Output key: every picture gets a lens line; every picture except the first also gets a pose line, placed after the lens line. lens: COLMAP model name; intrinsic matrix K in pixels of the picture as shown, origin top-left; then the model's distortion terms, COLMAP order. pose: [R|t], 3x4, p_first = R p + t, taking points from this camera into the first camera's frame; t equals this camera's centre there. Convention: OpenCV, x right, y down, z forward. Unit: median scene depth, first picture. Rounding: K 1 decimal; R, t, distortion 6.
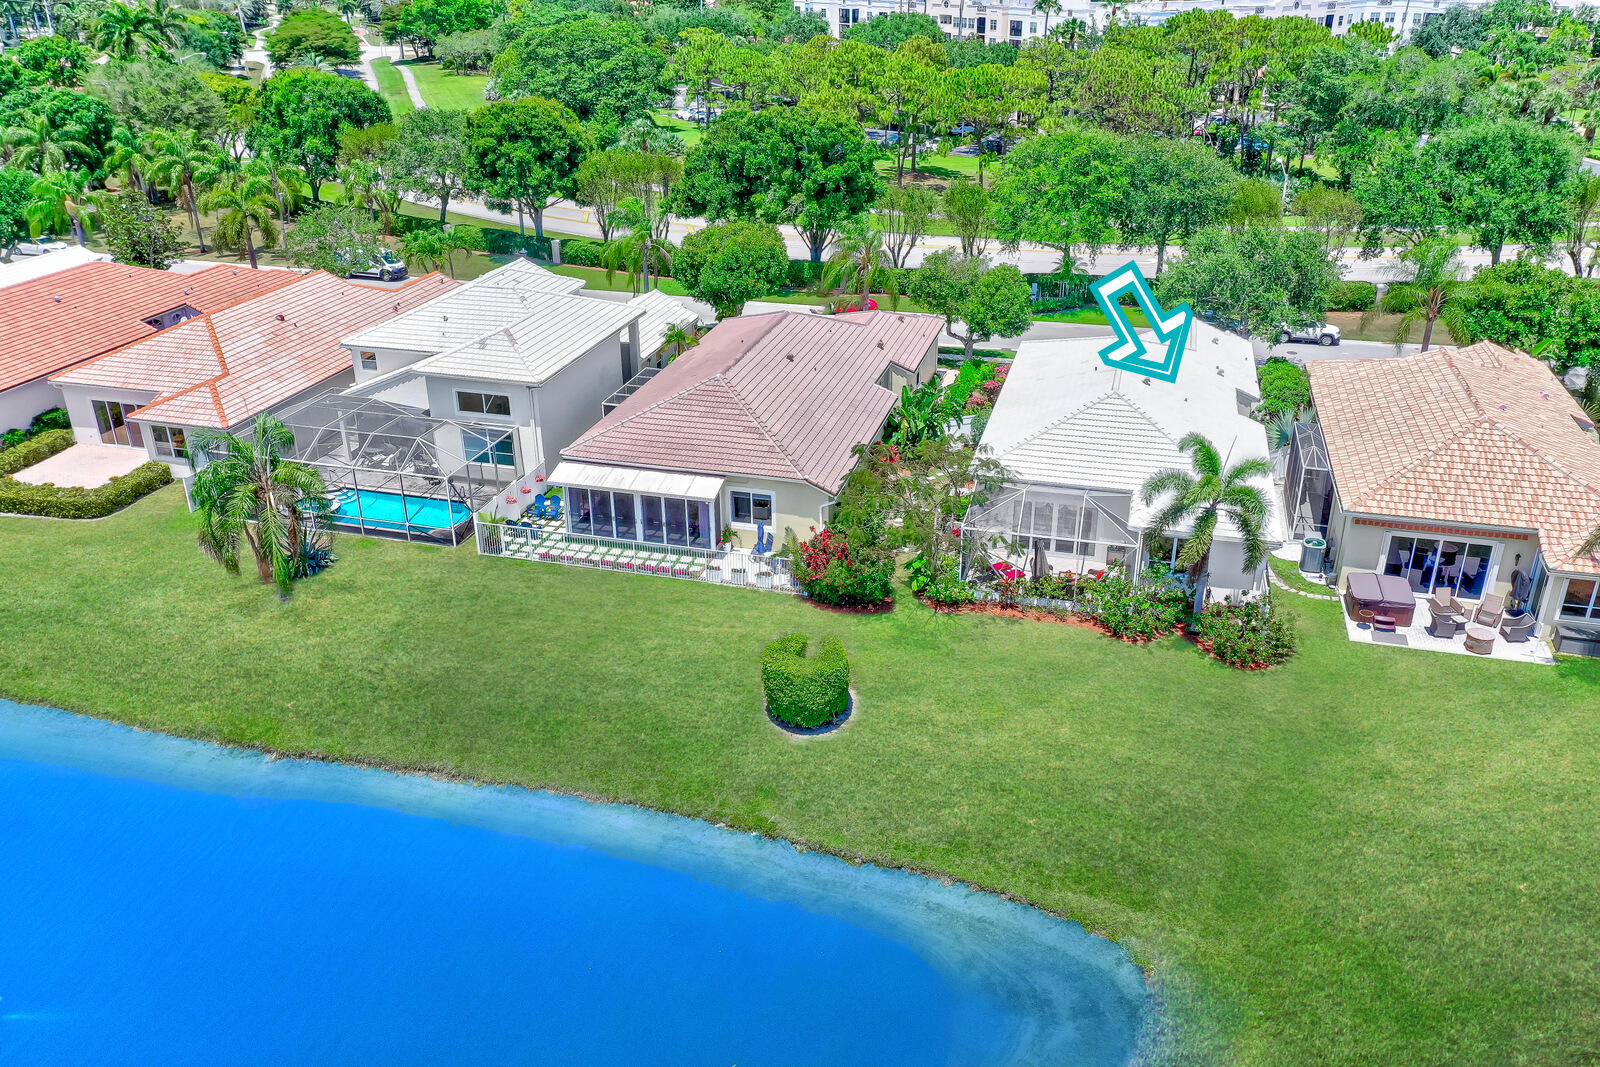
lens RADIAL K [[1219.1, 0, 800.0], [0, 1219.1, 533.5], [0, 0, 1]] dist [0.002088, 0.002642]
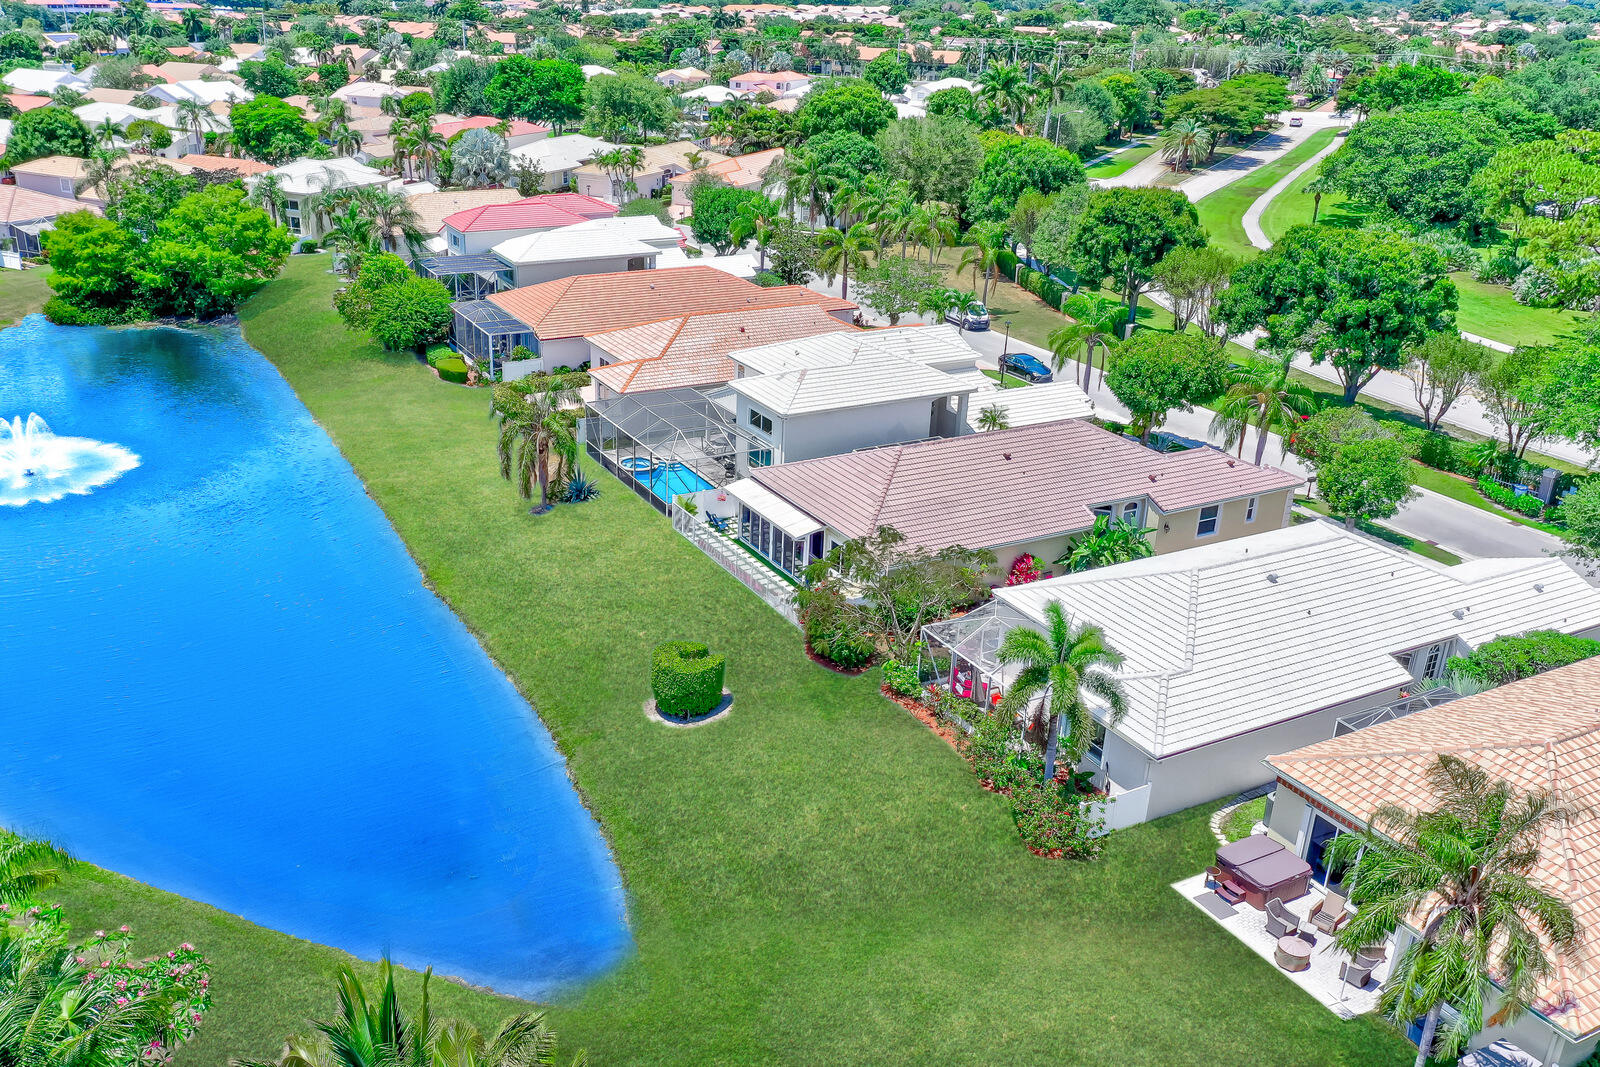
lens RADIAL K [[1349.0, 0, 800.0], [0, 1349.0, 533.5], [0, 0, 1]] dist [0.006027, 0.003331]
pose [[0.685023, 0.292434, -0.667252, 0.449804], [-0.335489, 0.939631, 0.067385, -0.068355], [0.646676, 0.177695, 0.741778, 0.029281]]
